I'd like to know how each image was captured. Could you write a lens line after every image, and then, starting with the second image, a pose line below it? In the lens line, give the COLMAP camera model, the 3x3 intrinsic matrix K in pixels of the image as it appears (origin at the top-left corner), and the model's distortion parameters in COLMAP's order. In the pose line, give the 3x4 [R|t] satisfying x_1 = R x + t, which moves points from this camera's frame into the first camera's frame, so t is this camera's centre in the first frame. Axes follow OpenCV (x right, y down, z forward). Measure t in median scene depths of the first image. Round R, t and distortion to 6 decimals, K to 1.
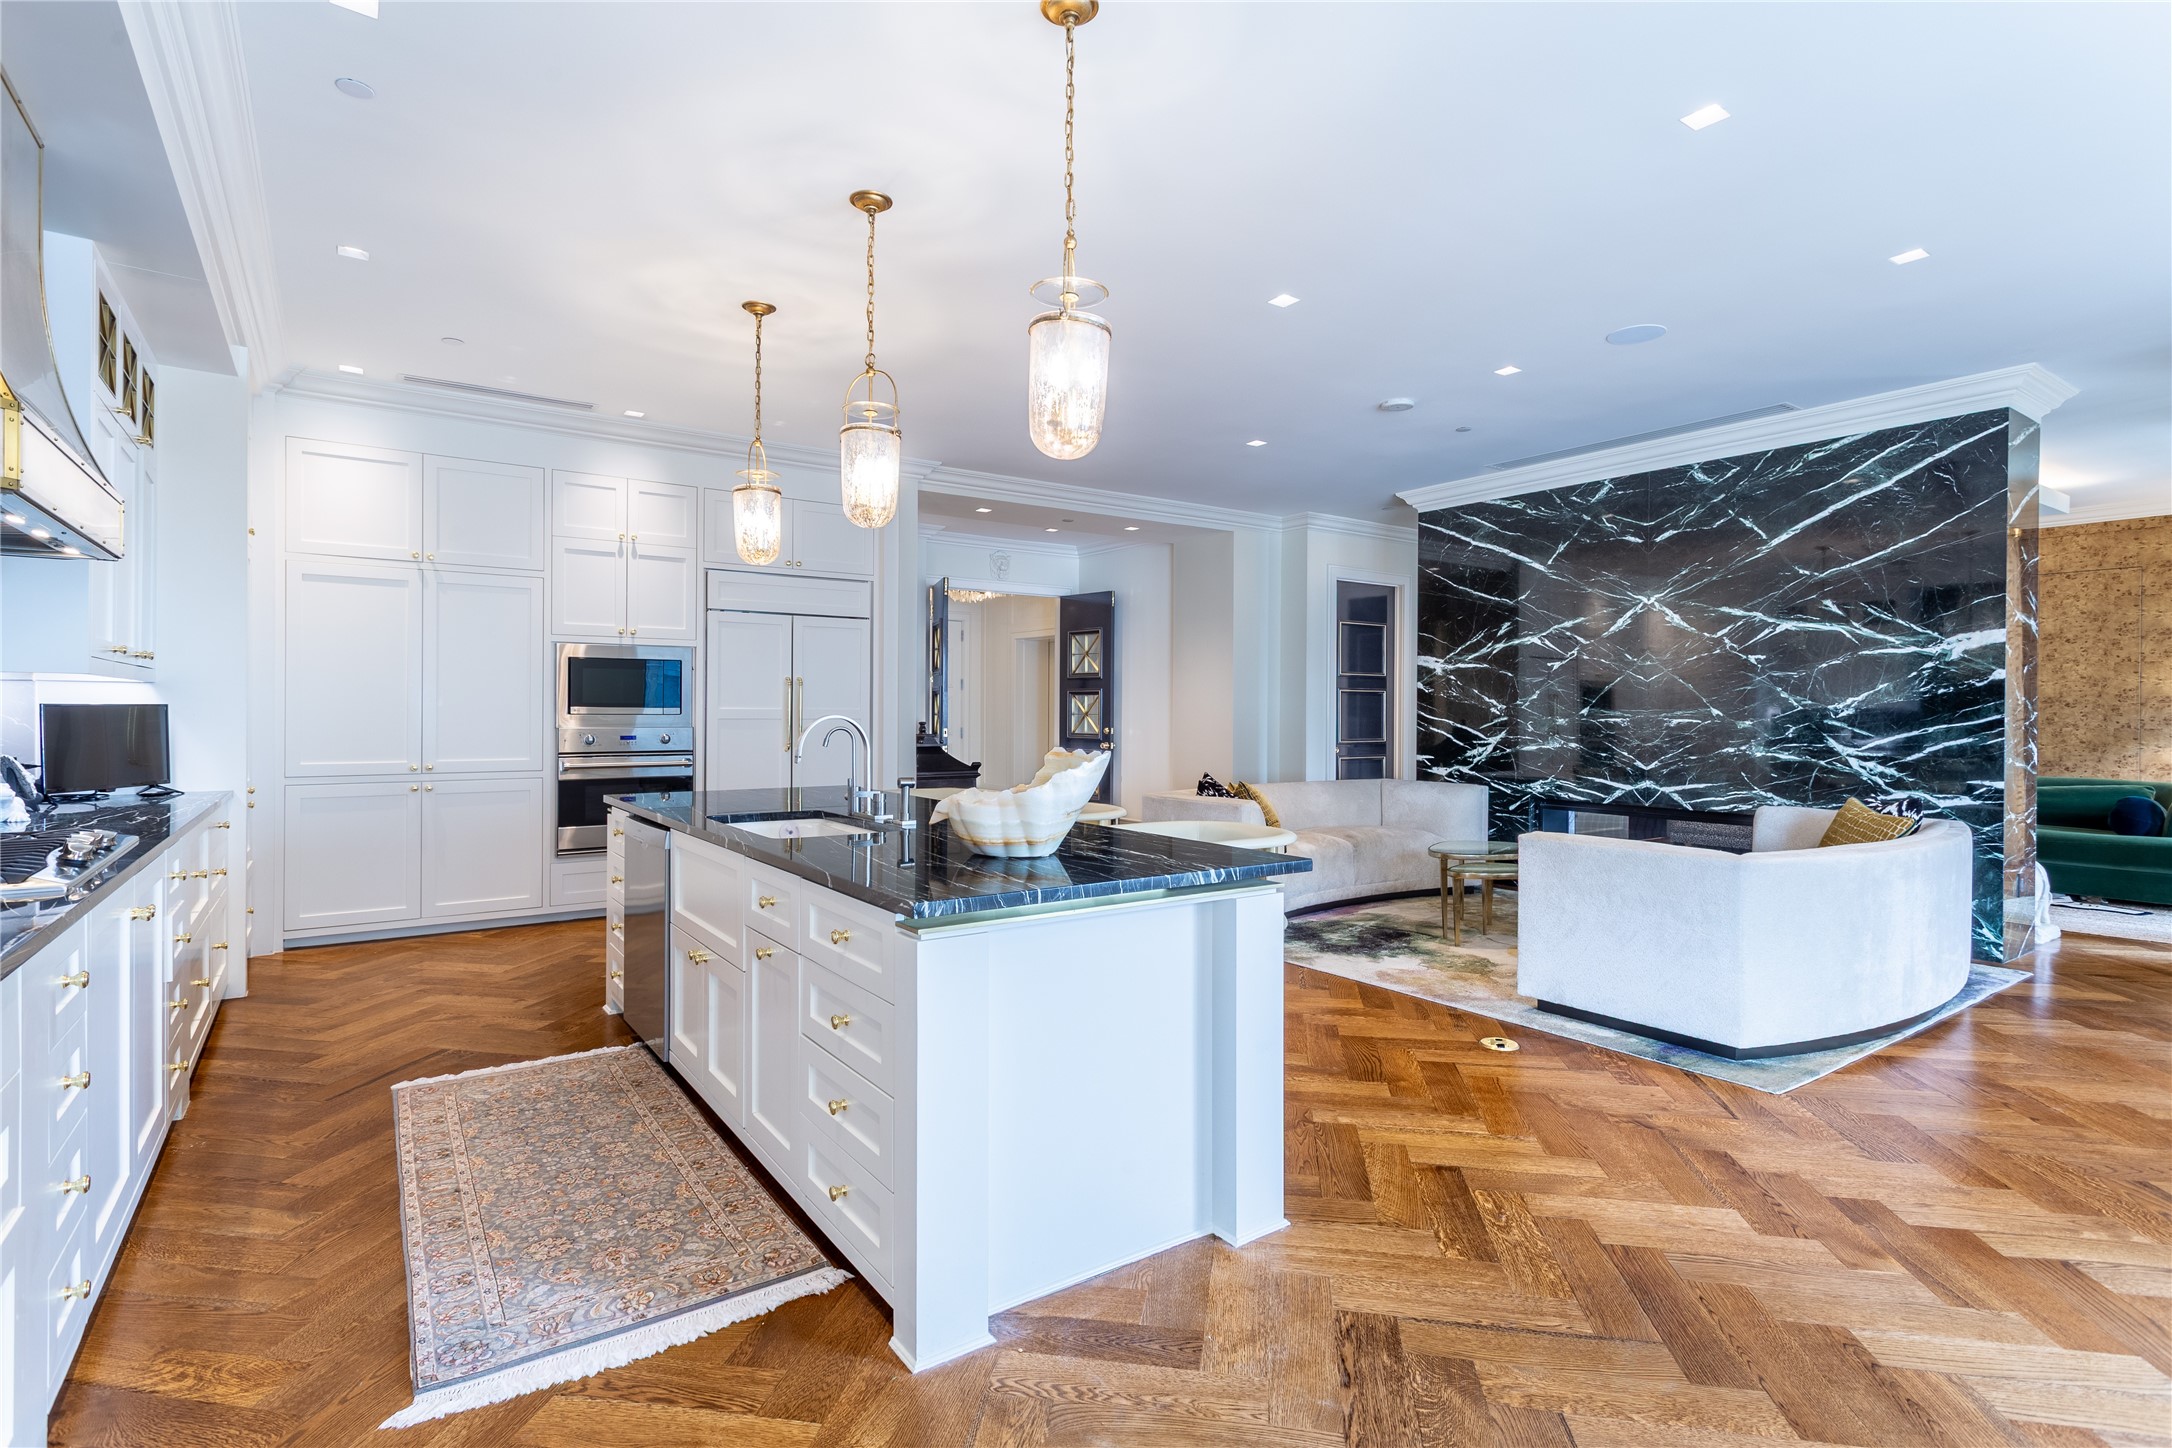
lens RADIAL K [[1046.6, 0, 1095.9], [0, 1046.6, 714.7], [0, 0, 1]] dist [0.001446, 0.004262]
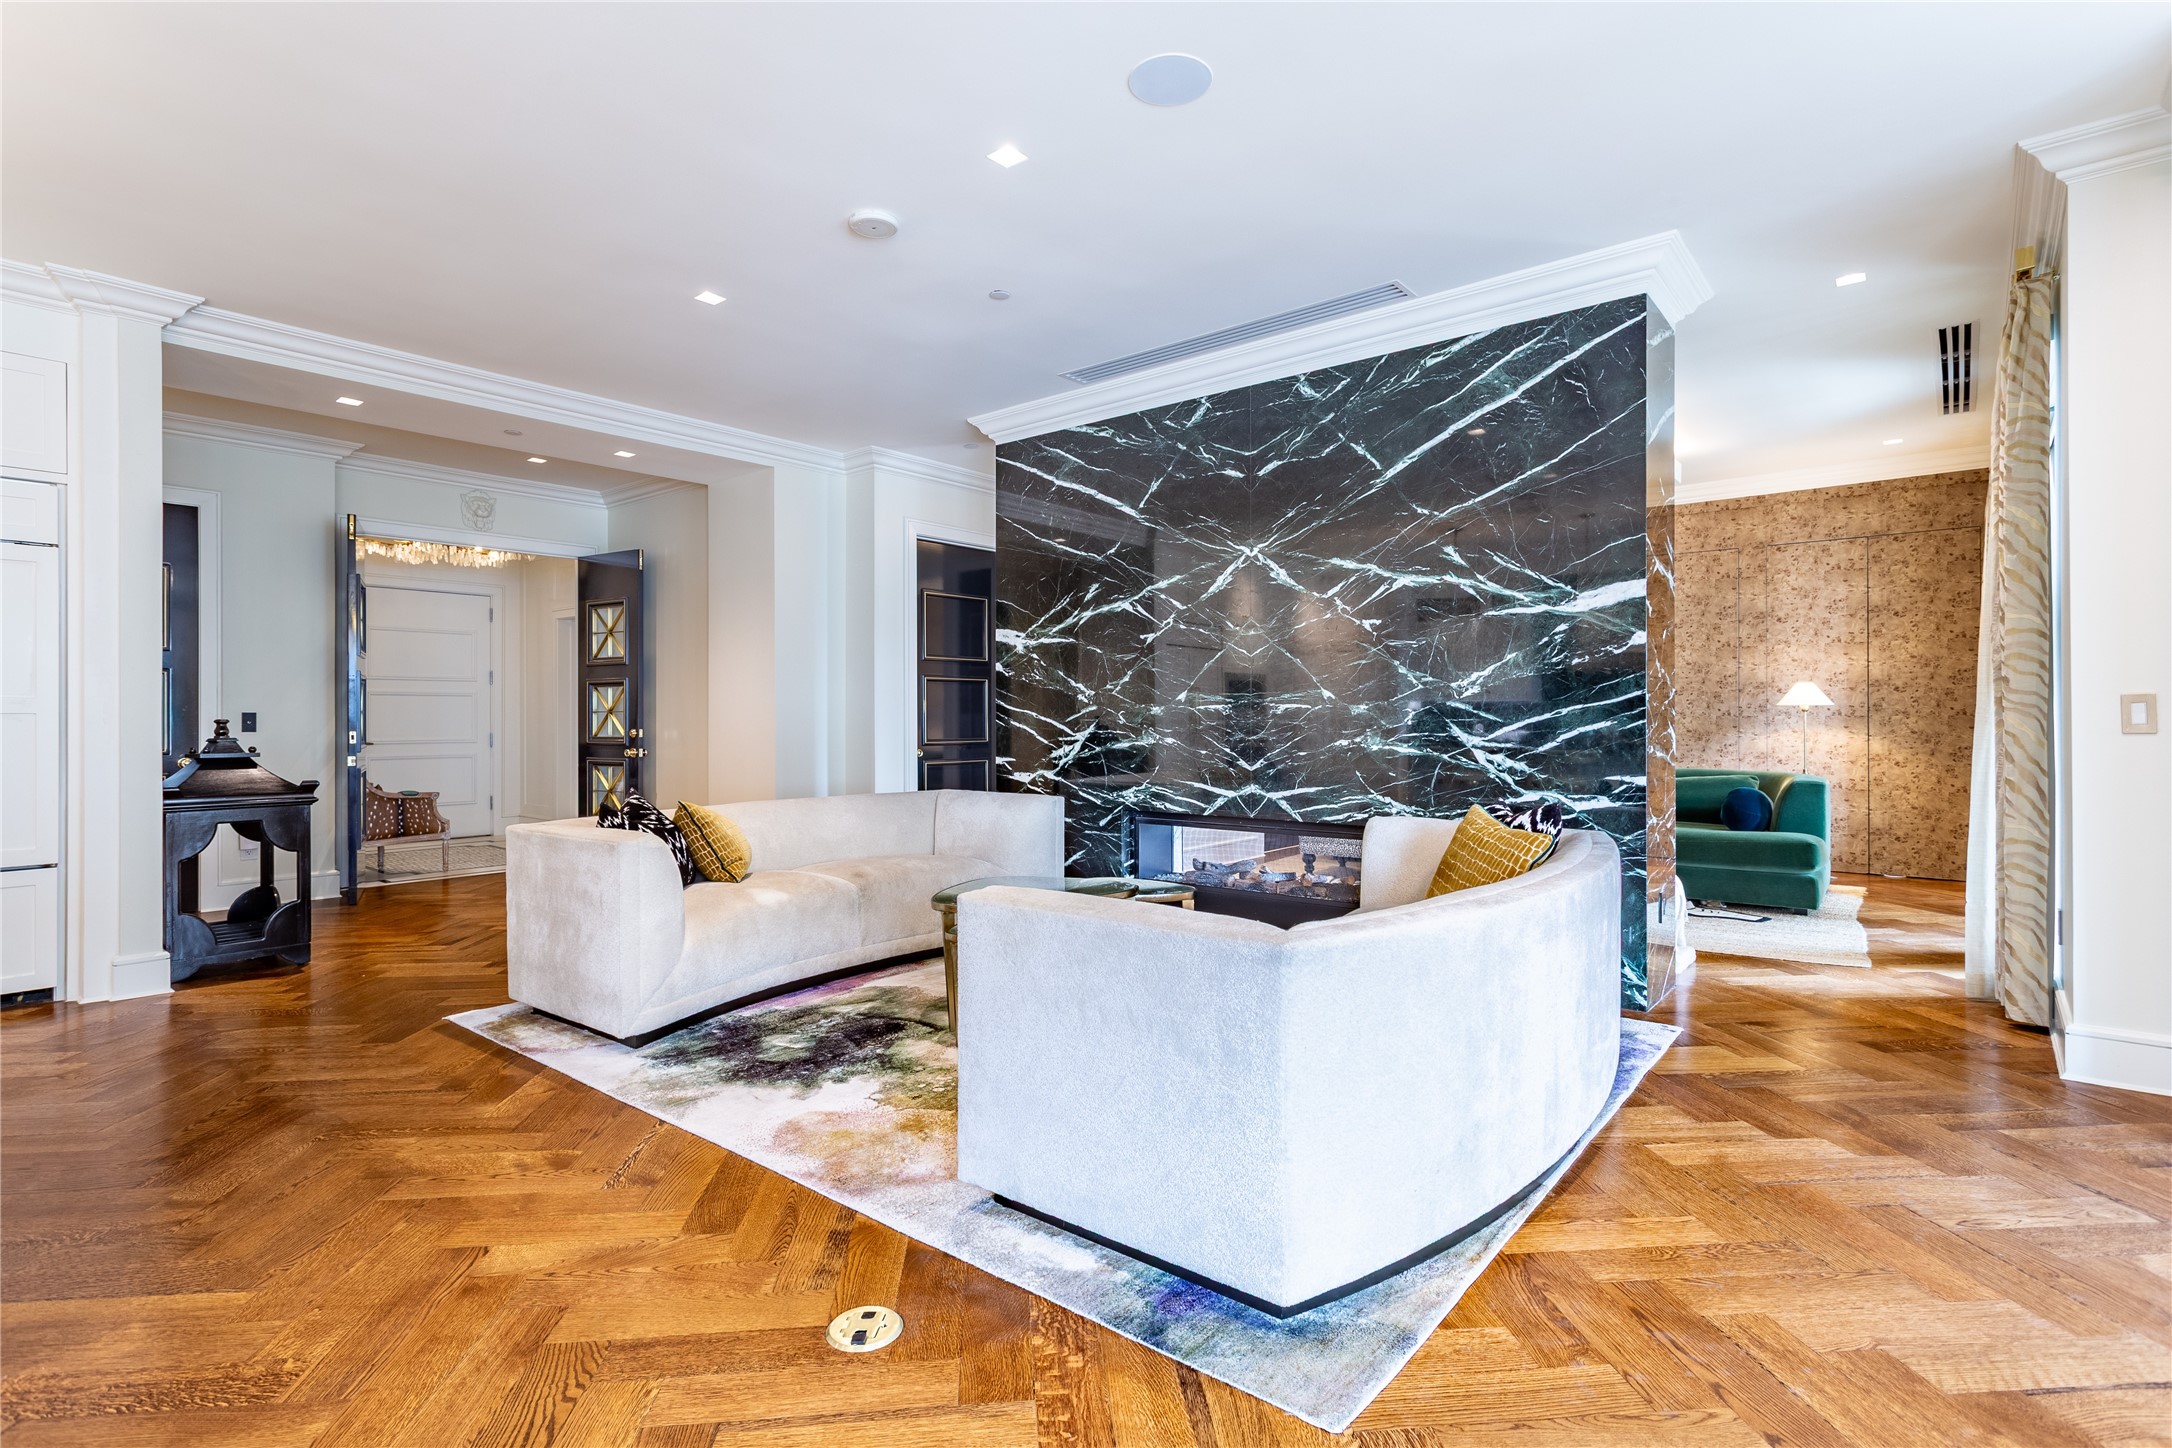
lens RADIAL K [[1046.6, 0, 1097.6], [0, 1046.6, 717.6], [0, 0, 1]] dist [0.001446, 0.004262]
pose [[0.964654, -0.009072, 0.263362, 0.226490], [0.009918, 0.999949, -0.001881, 0.014781], [-0.263332, 0.004426, 0.964695, 0.301426]]
